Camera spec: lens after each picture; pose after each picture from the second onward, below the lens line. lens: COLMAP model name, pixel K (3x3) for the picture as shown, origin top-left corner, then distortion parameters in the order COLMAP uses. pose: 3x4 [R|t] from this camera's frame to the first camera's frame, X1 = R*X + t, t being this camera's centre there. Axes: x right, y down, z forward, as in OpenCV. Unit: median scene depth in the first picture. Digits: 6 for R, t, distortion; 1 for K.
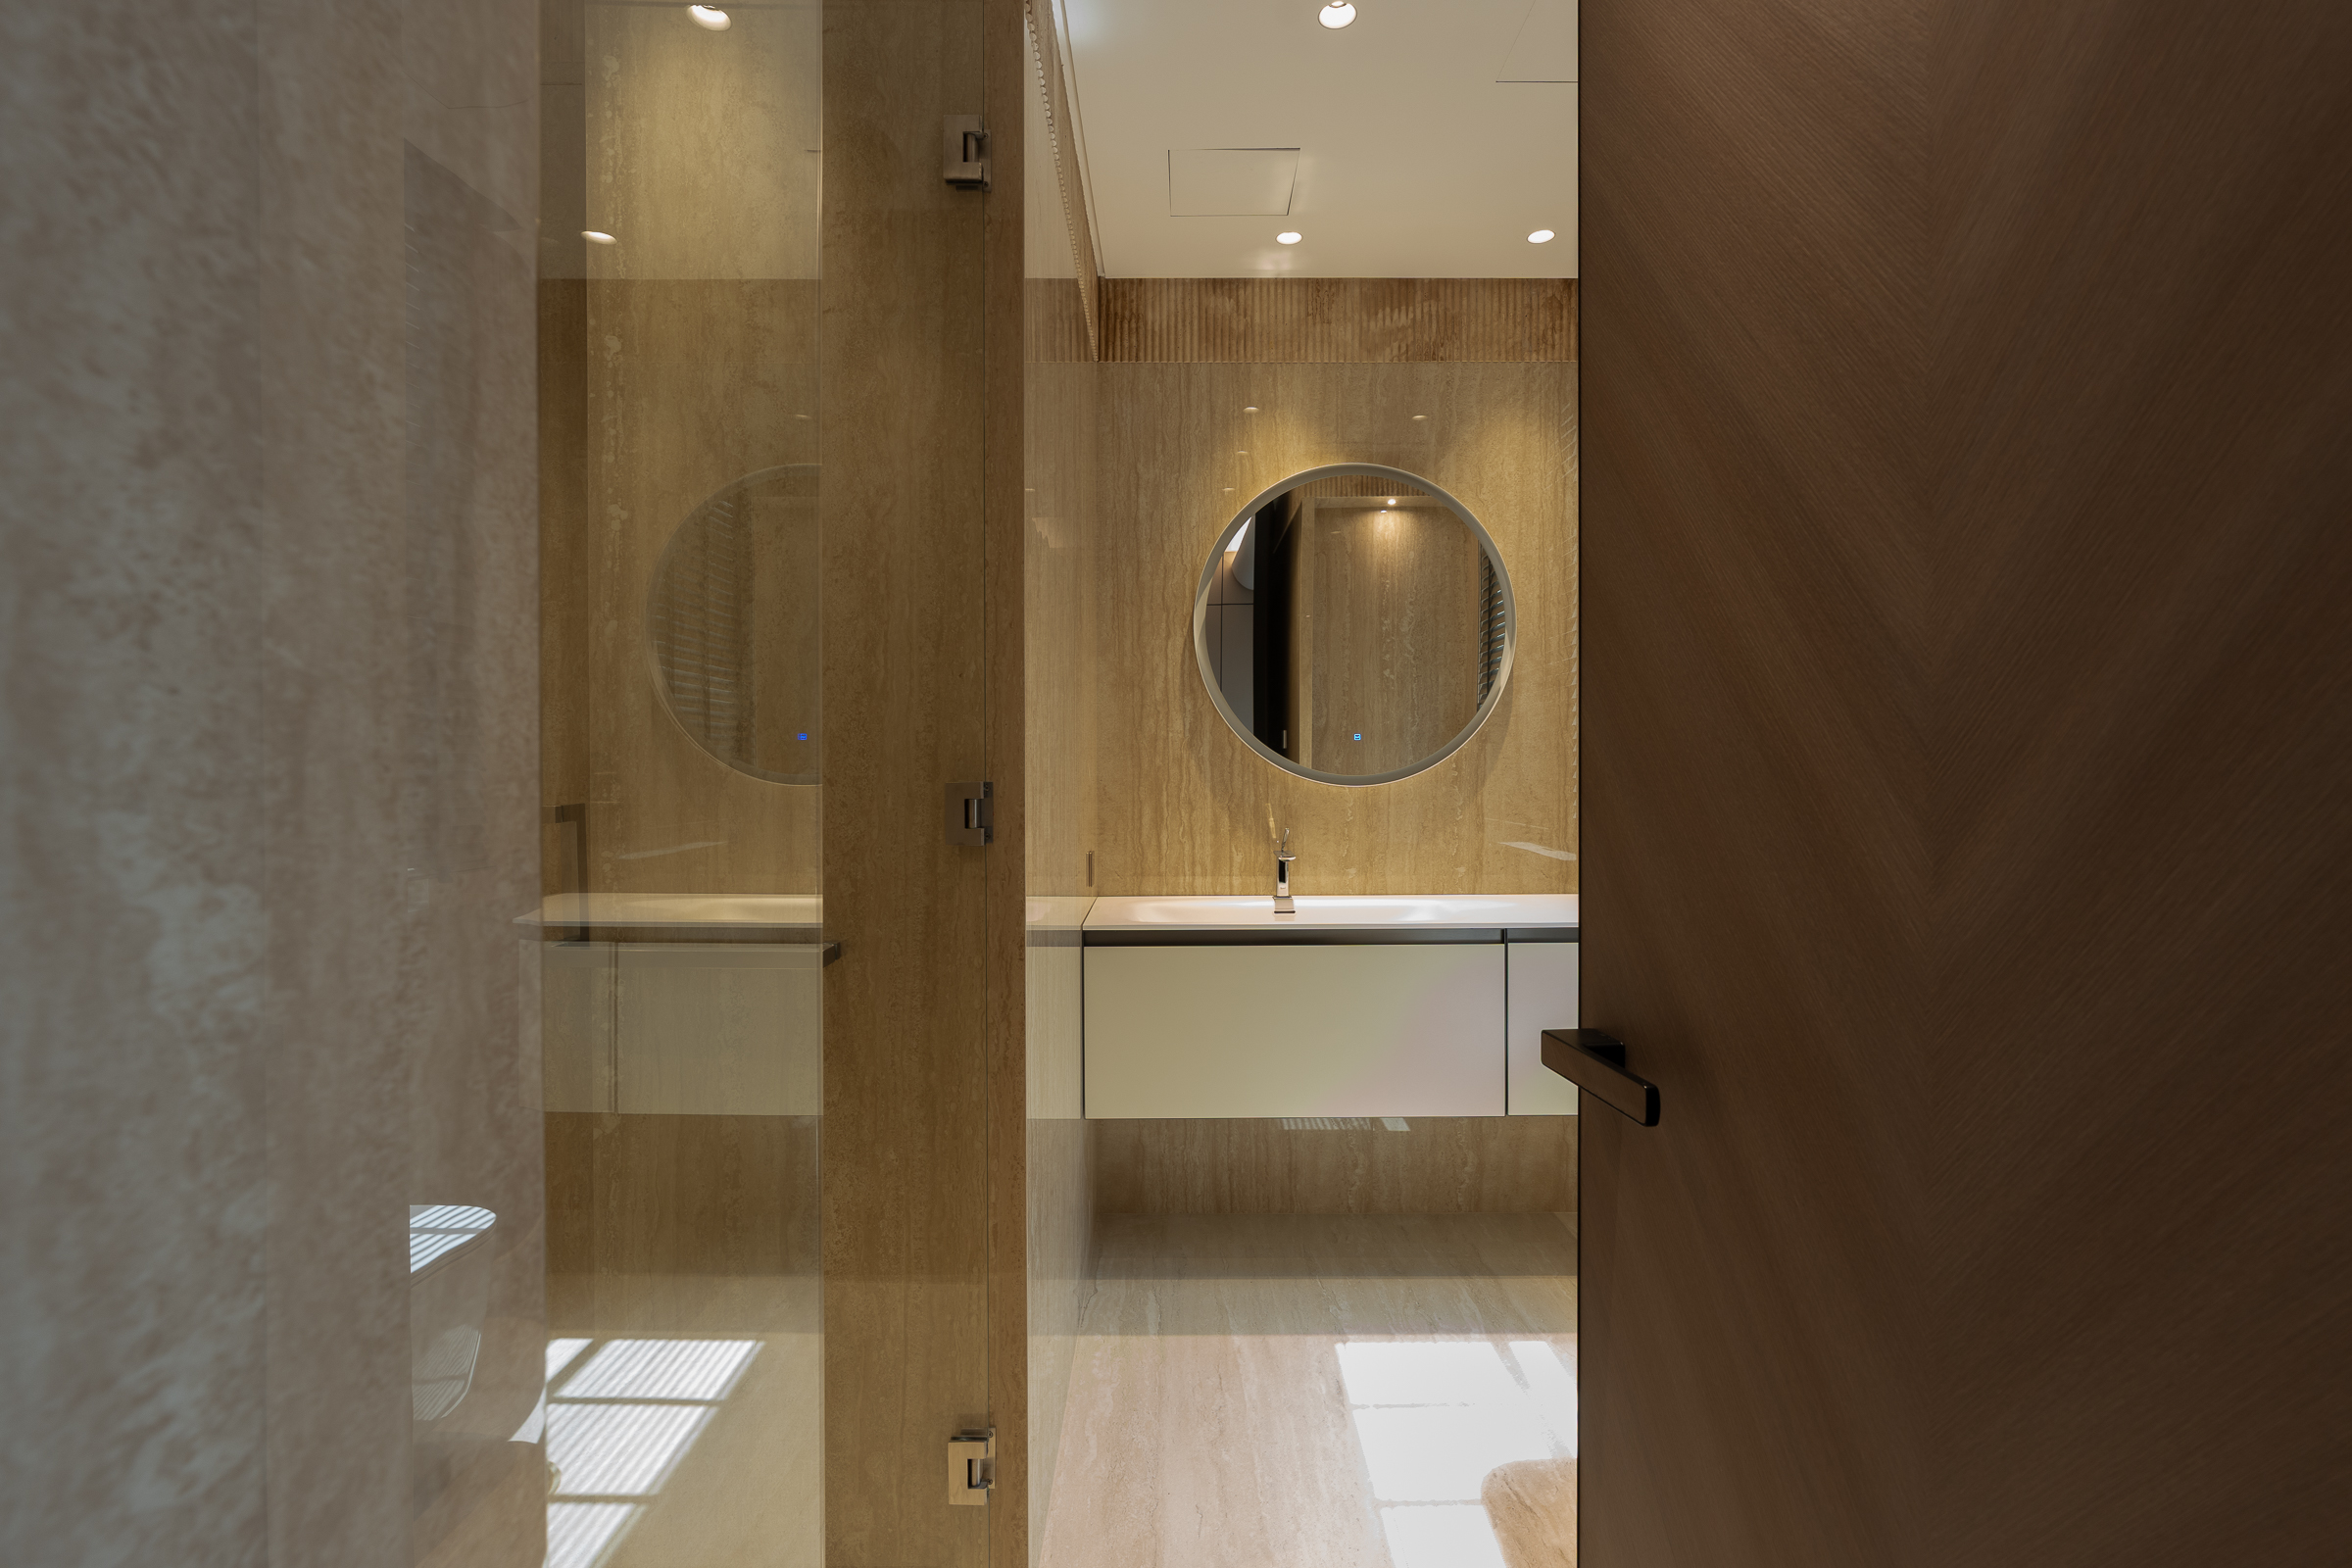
lens RADIAL K [[1064.3, 0, 1176.0], [0, 1064.3, 784.0], [0, 0, 1]] dist [-0.003295, 0.000115]
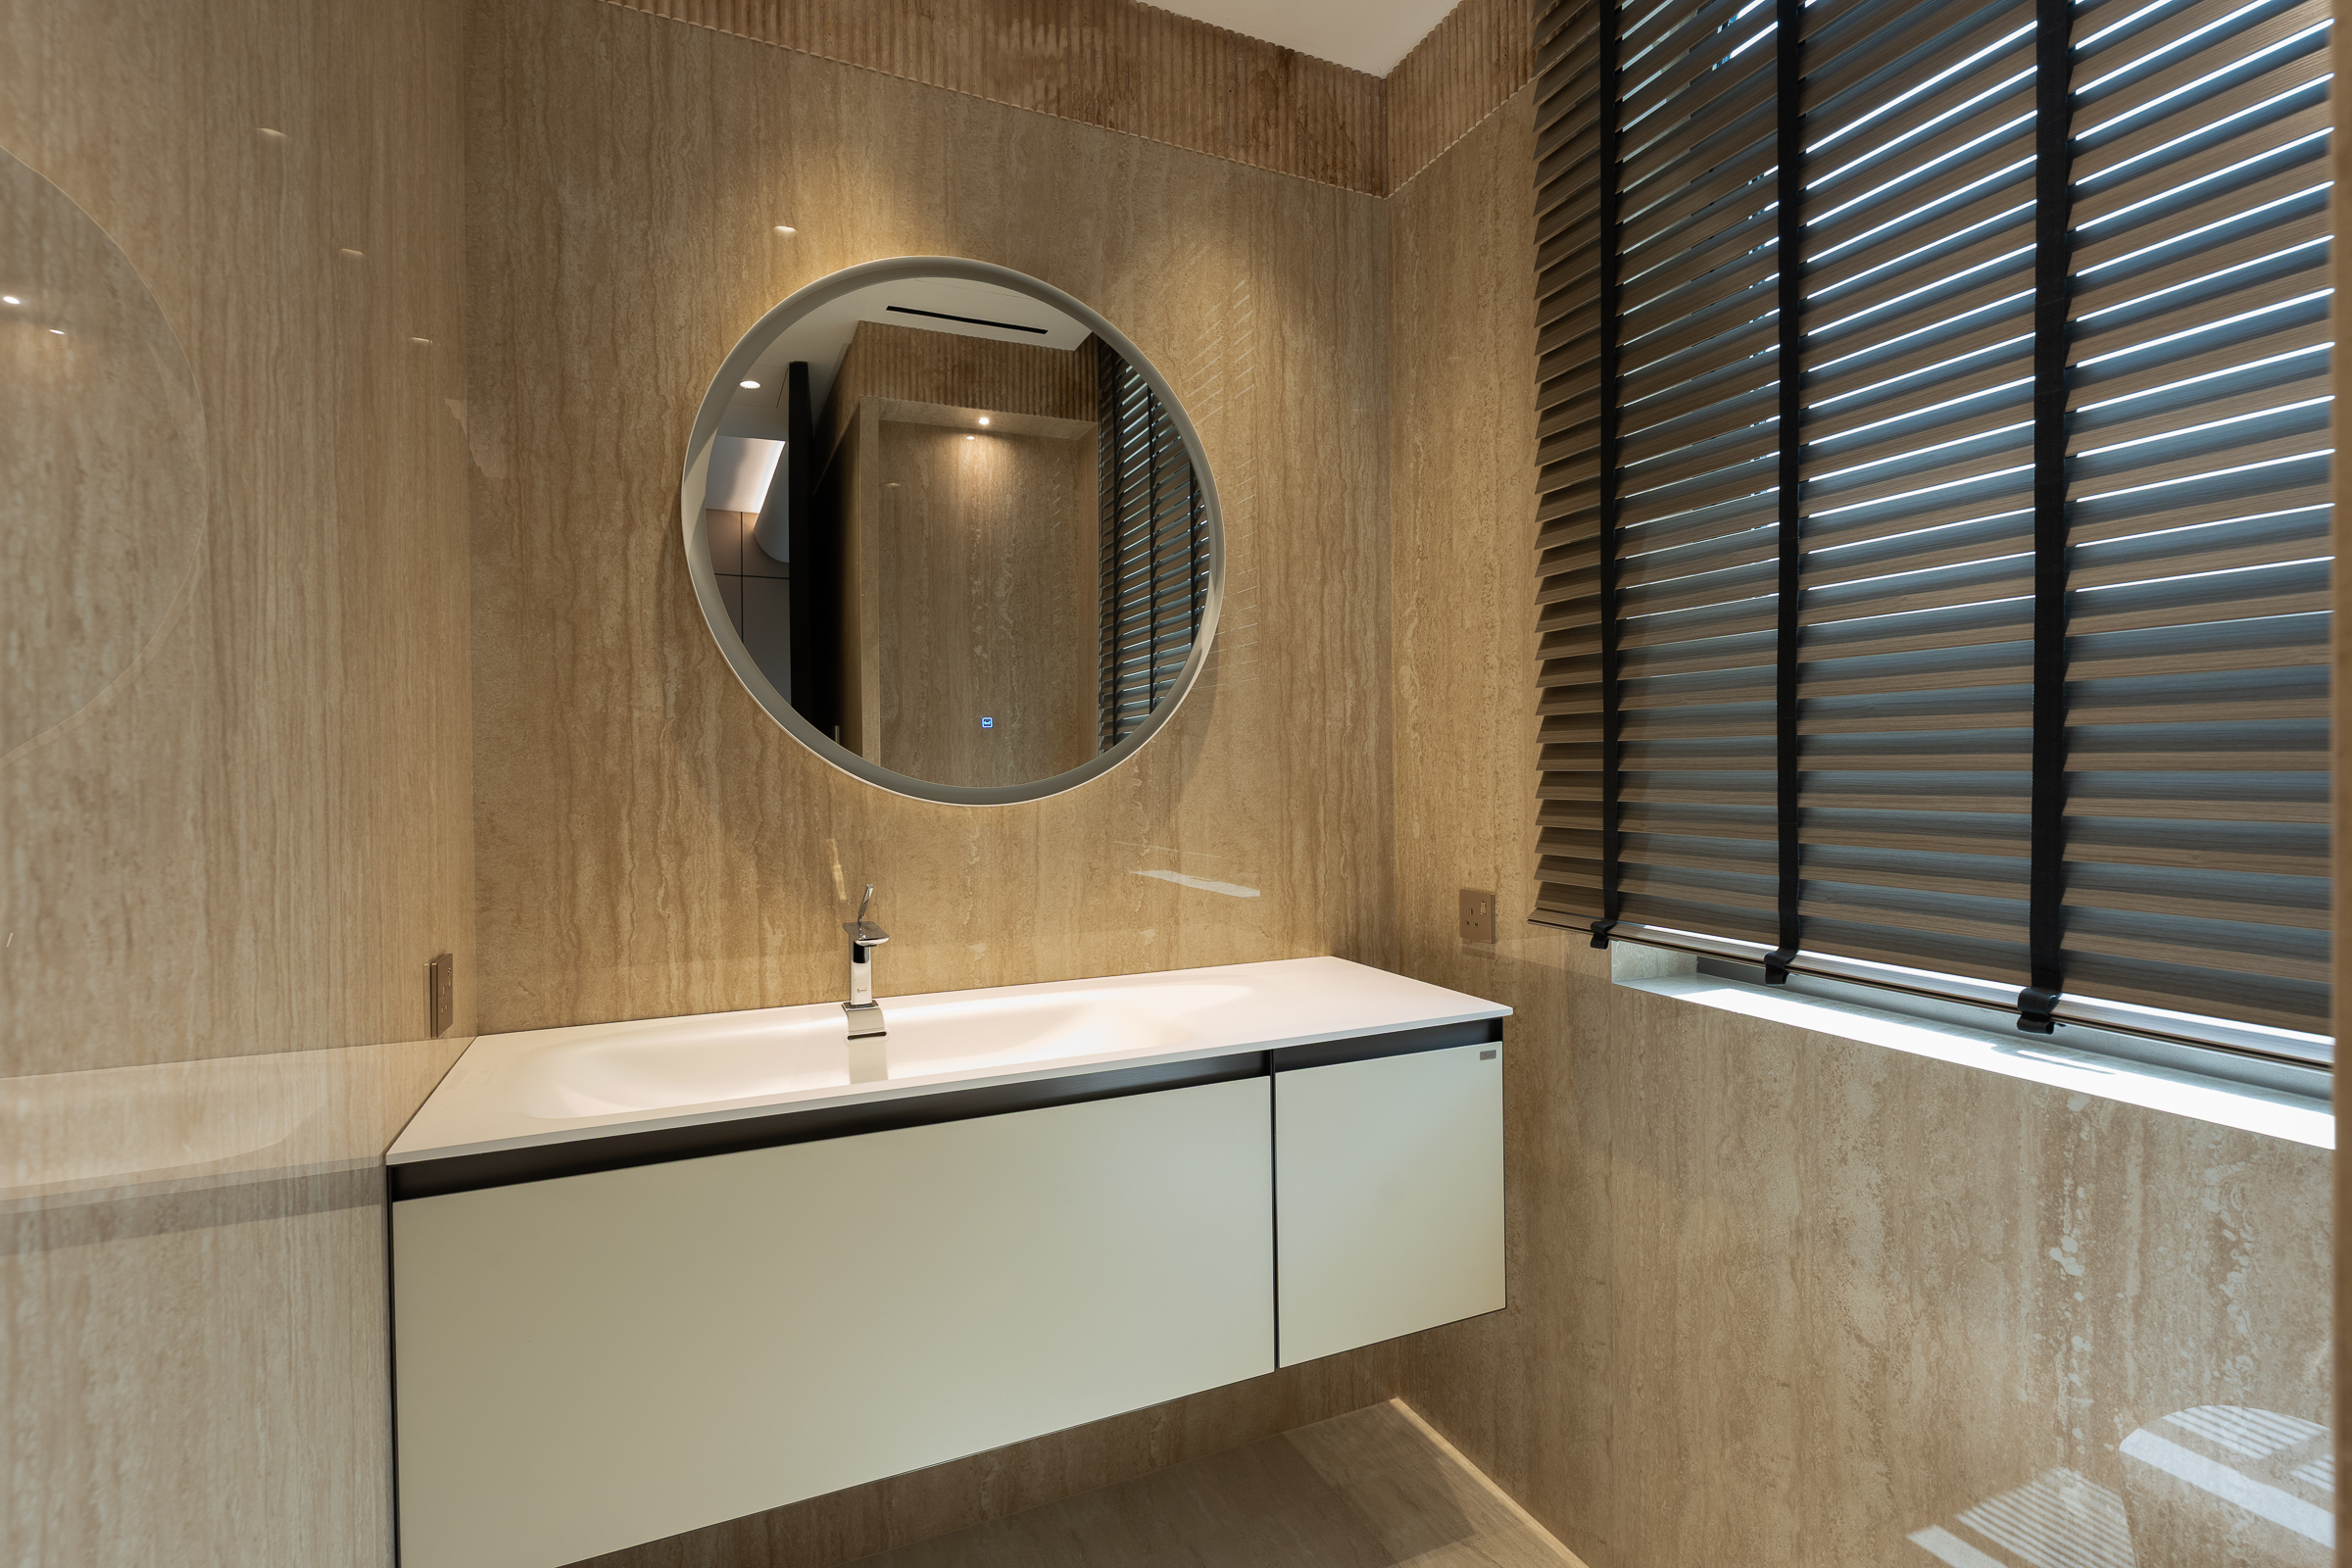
lens RADIAL K [[1064.3, 0, 1176.0], [0, 1064.3, 784.0], [0, 0, 1]] dist [-0.003295, 0.000115]
pose [[0.910705, -0.010292, 0.412930, 0.020553], [0.013712, 0.999892, -0.005321, -0.005349], [-0.412831, 0.010508, 0.910747, 0.411696]]
